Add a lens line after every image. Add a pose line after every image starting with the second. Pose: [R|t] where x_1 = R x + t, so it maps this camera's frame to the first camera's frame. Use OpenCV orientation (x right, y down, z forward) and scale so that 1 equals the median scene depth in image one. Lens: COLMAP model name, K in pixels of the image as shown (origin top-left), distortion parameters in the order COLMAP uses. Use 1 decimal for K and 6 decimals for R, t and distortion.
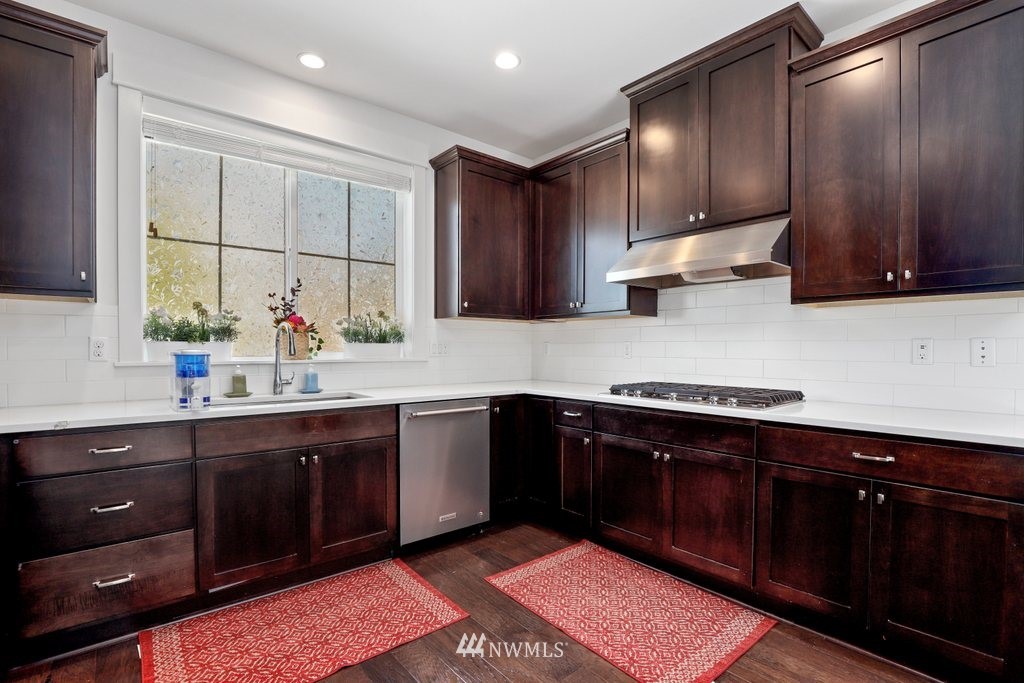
lens RADIAL K [[492.9, 0, 521.2], [0, 492.9, 358.5], [0, 0, 1]] dist [-0.026405, -0.000200]
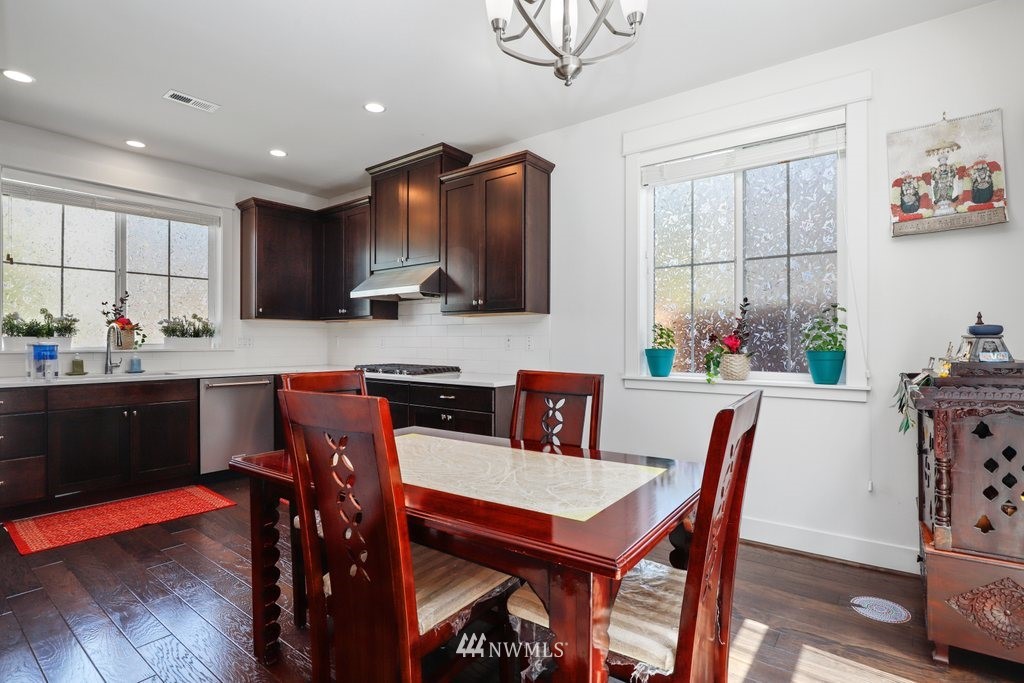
lens RADIAL K [[519.0, 0, 512.0], [0, 519.0, 341.5], [0, 0, 1]] dist [-0.005180, -0.000277]
pose [[0.982538, -0.001555, 0.186057, 0.376886], [0.004945, 0.999830, -0.017758, 0.012373], [-0.185998, 0.018368, 0.982378, -0.699327]]
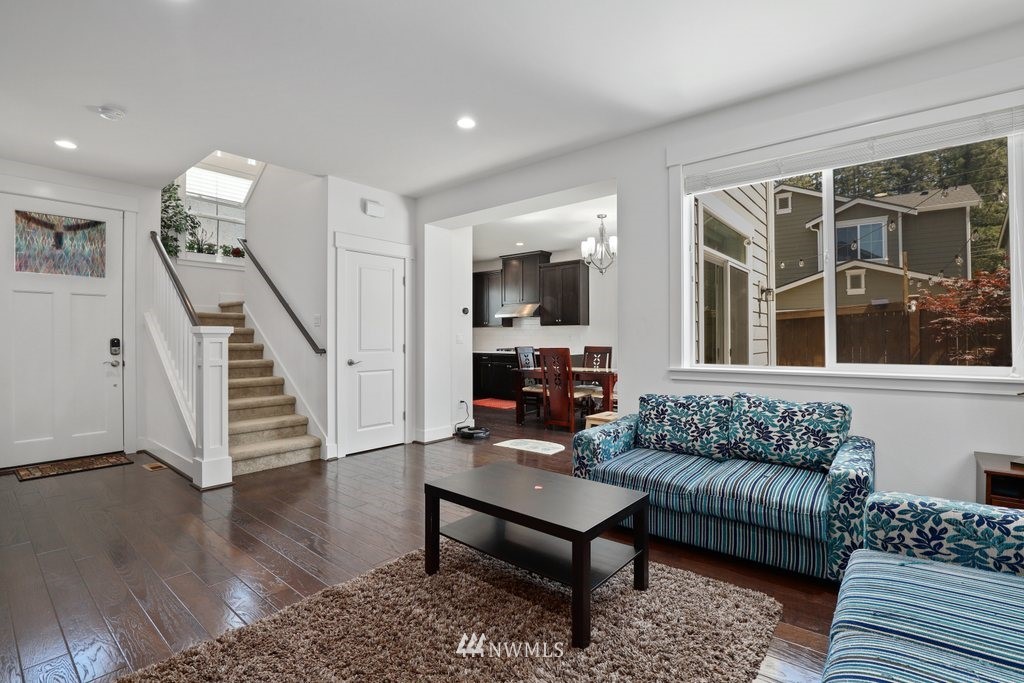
lens RADIAL K [[471.1, 0, 524.3], [0, 471.1, 334.9], [0, 0, 1]] dist [-0.000699, 0.000392]
pose [[0.984625, -0.006271, 0.174568, -0.194164], [0.010635, 0.999654, -0.024076, 0.041678], [-0.174357, 0.025563, 0.984351, -2.225432]]
